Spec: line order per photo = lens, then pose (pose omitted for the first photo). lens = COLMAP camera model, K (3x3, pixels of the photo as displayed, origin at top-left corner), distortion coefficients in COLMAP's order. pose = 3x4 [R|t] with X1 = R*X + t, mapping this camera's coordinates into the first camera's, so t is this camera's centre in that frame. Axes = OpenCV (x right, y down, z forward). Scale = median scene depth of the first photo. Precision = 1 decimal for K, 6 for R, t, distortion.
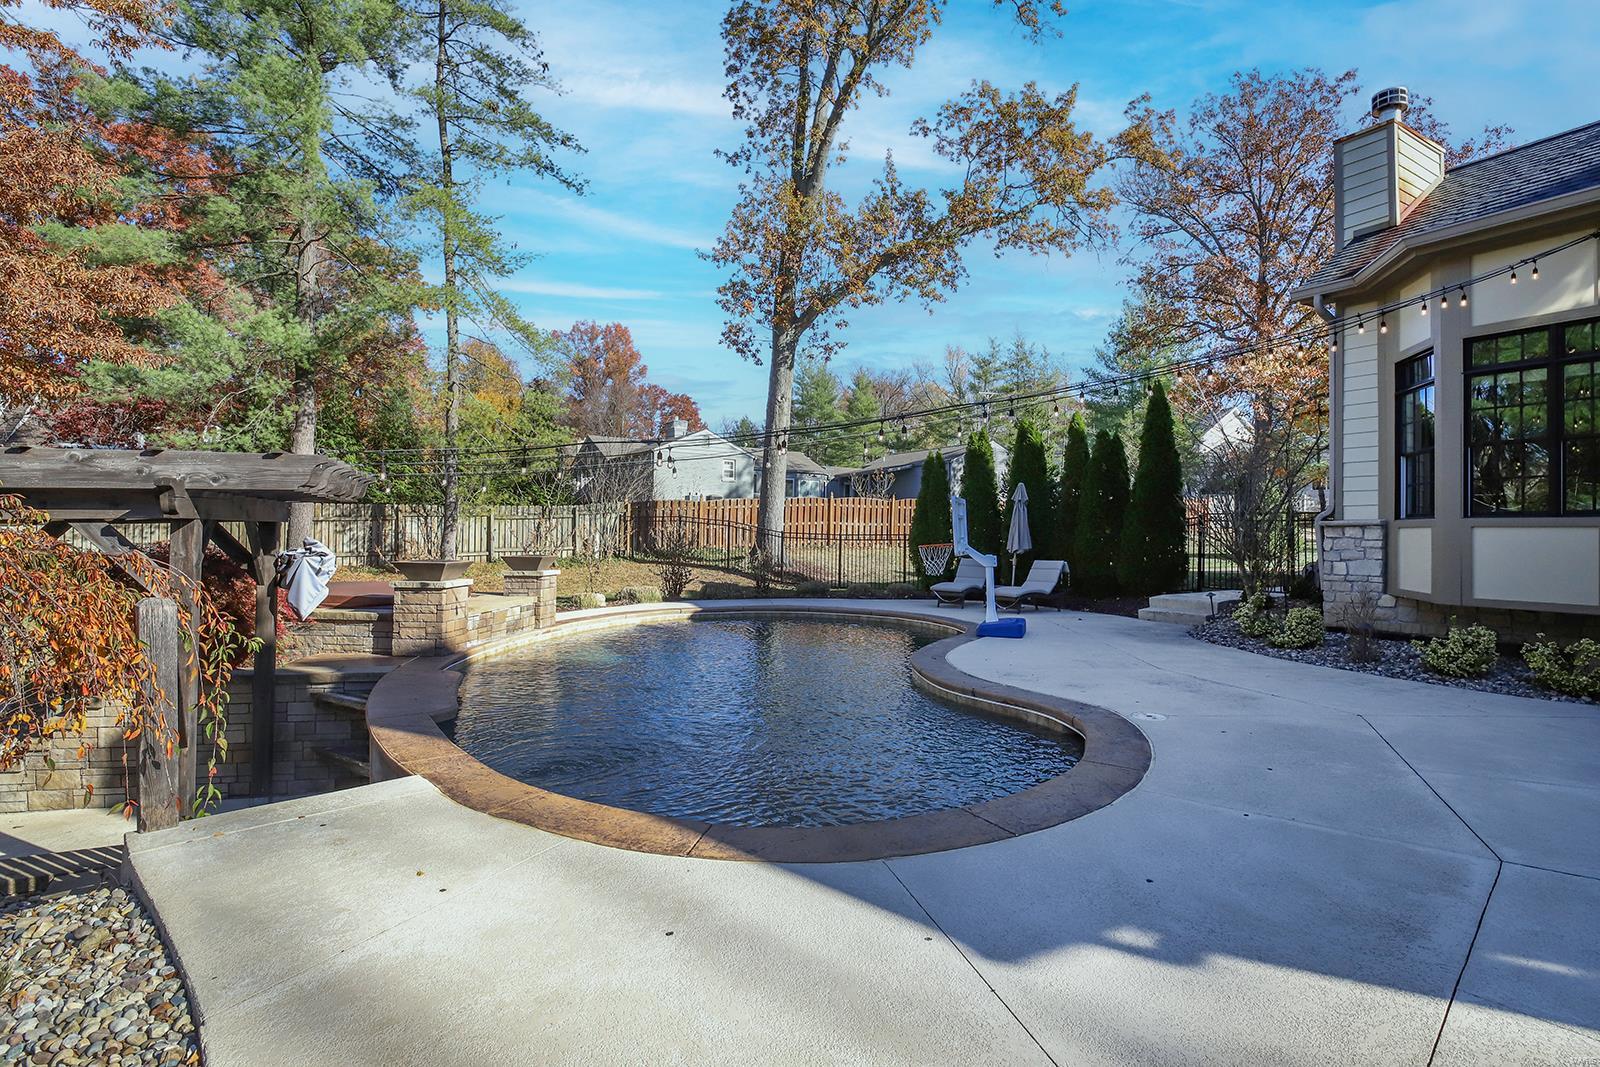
lens RADIAL K [[787.6, 0, 800.0], [0, 787.6, 533.5], [0, 0, 1]] dist [-0.022394, 0.000072]
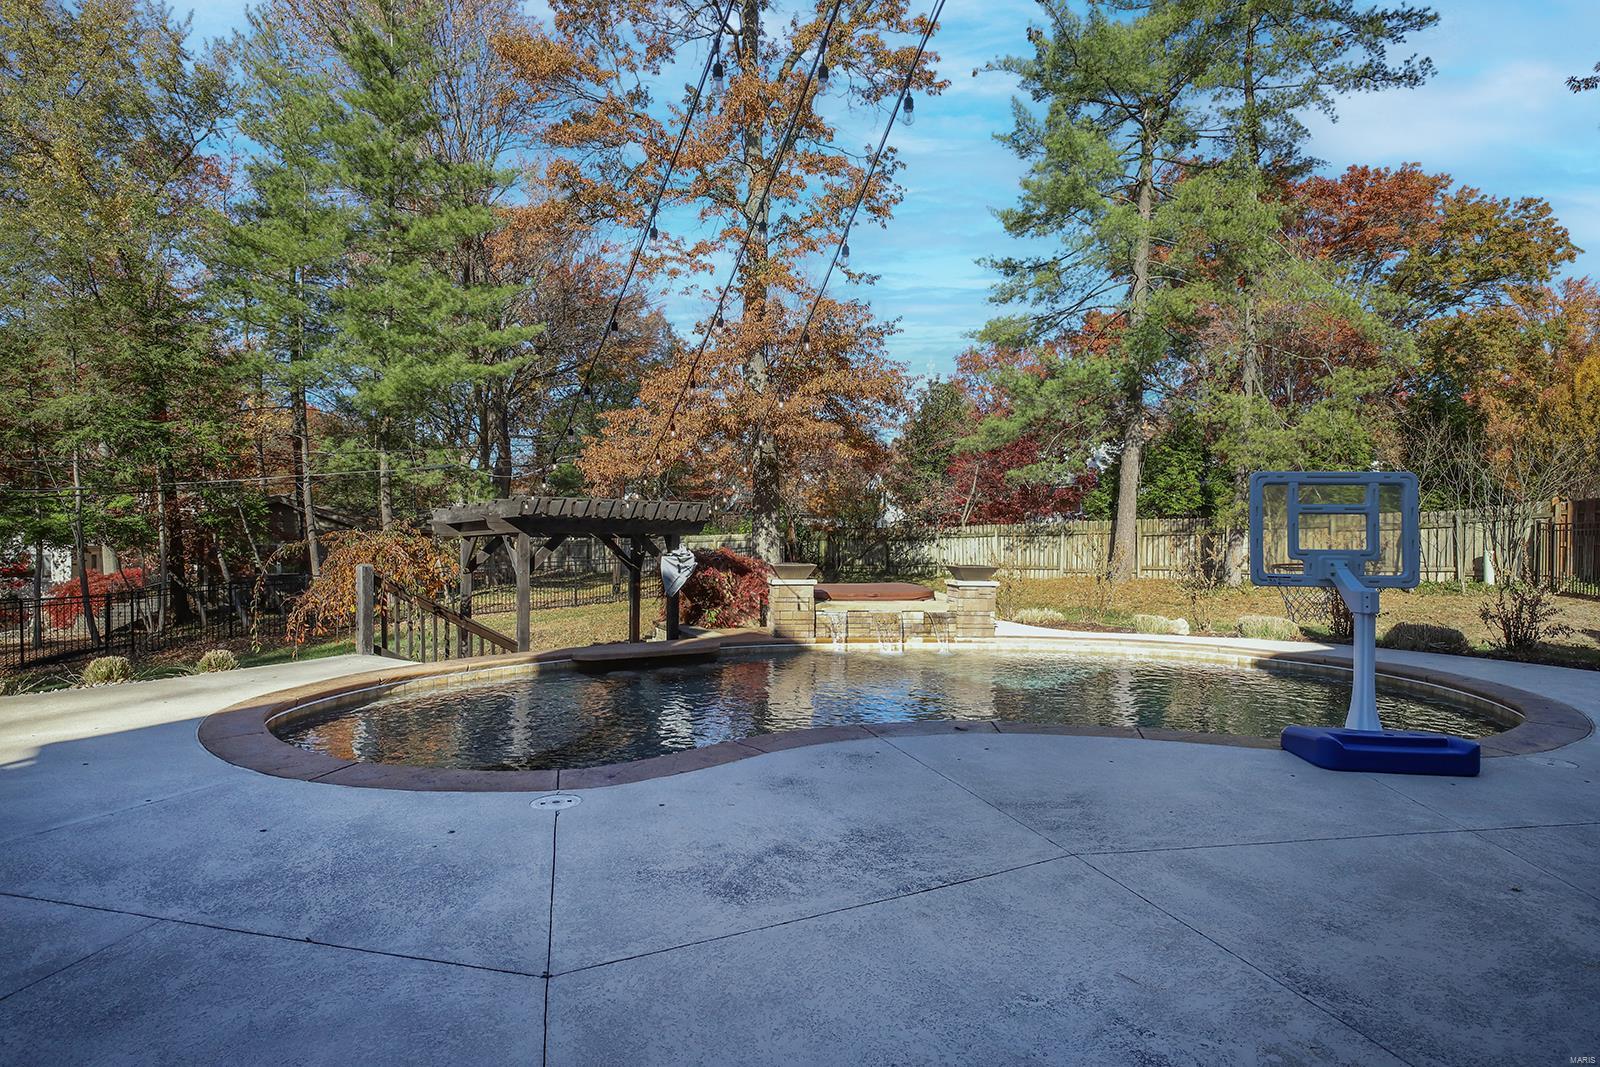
lens RADIAL K [[798.5, 0, 800.0], [0, 798.5, 533.5], [0, 0, 1]] dist [-0.001837, -0.011959]
pose [[0.212951, -0.018734, -0.976883, 0.307589], [-0.006287, 0.999769, -0.020544, 0.004668], [0.977043, 0.010516, 0.212784, 0.286099]]
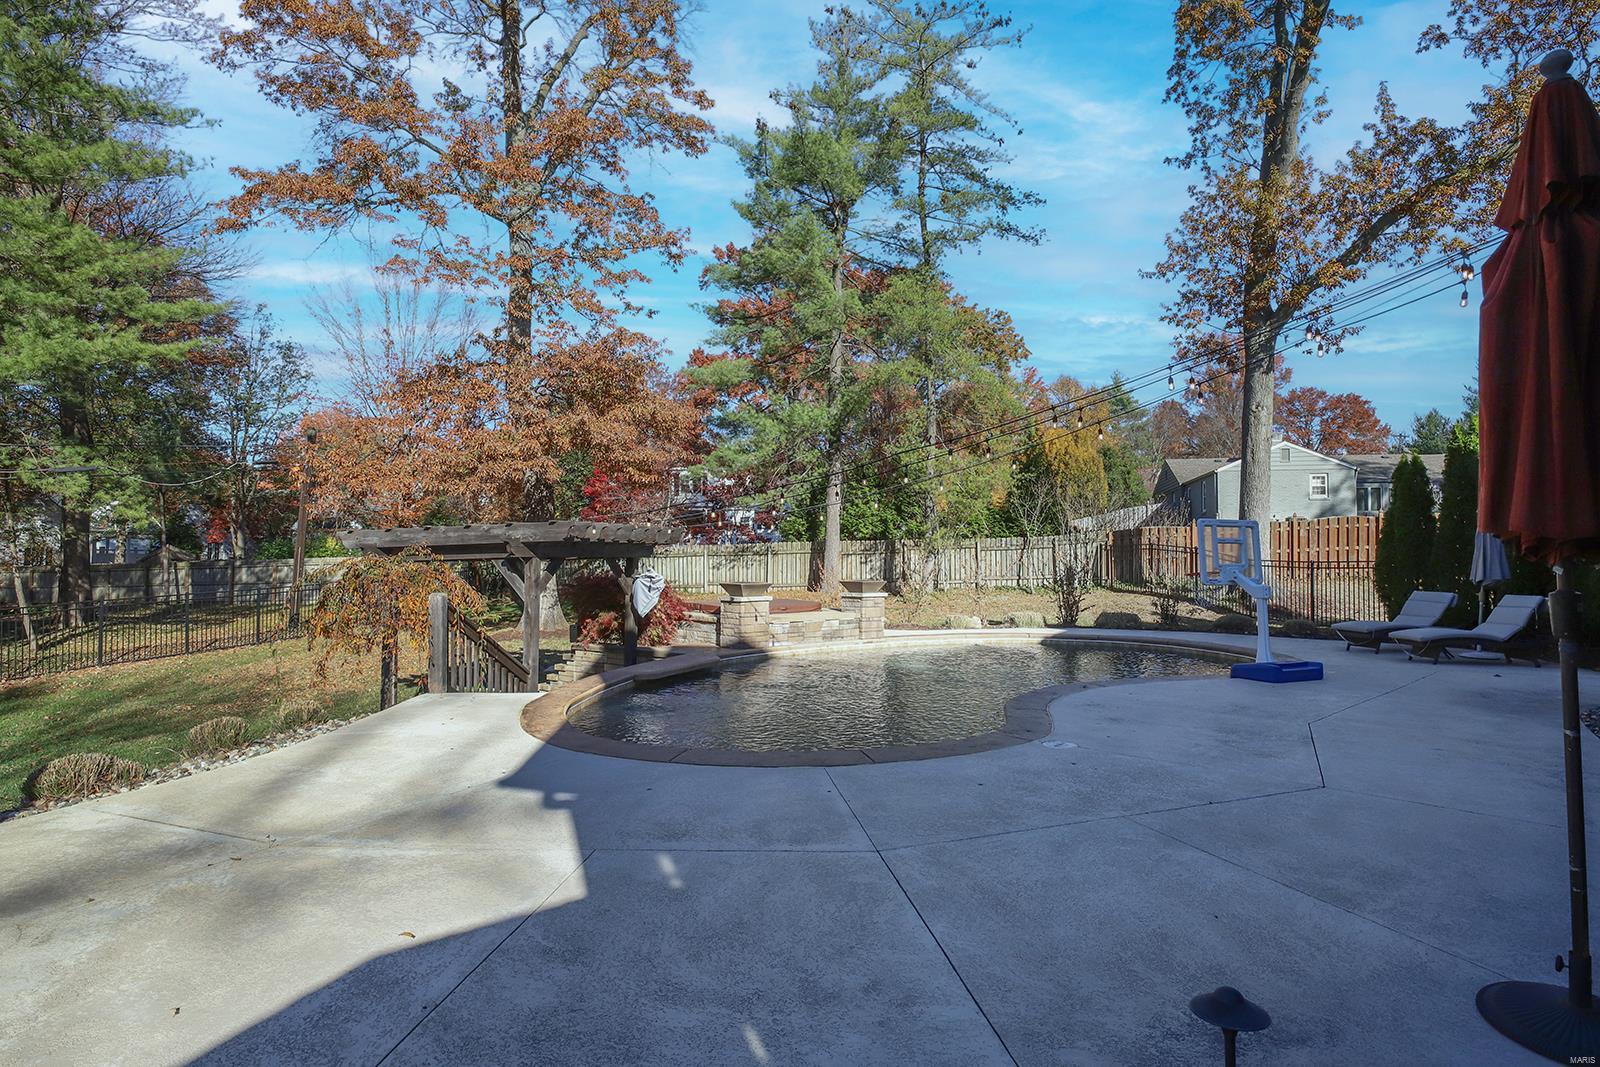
lens RADIAL K [[798.5, 0, 800.0], [0, 798.5, 533.5], [0, 0, 1]] dist [-0.001837, -0.011959]
pose [[0.704691, -0.033127, -0.708741, 0.247377], [0.006669, 0.999175, -0.040071, 0.001422], [0.709483, 0.023511, 0.704330, 0.013867]]
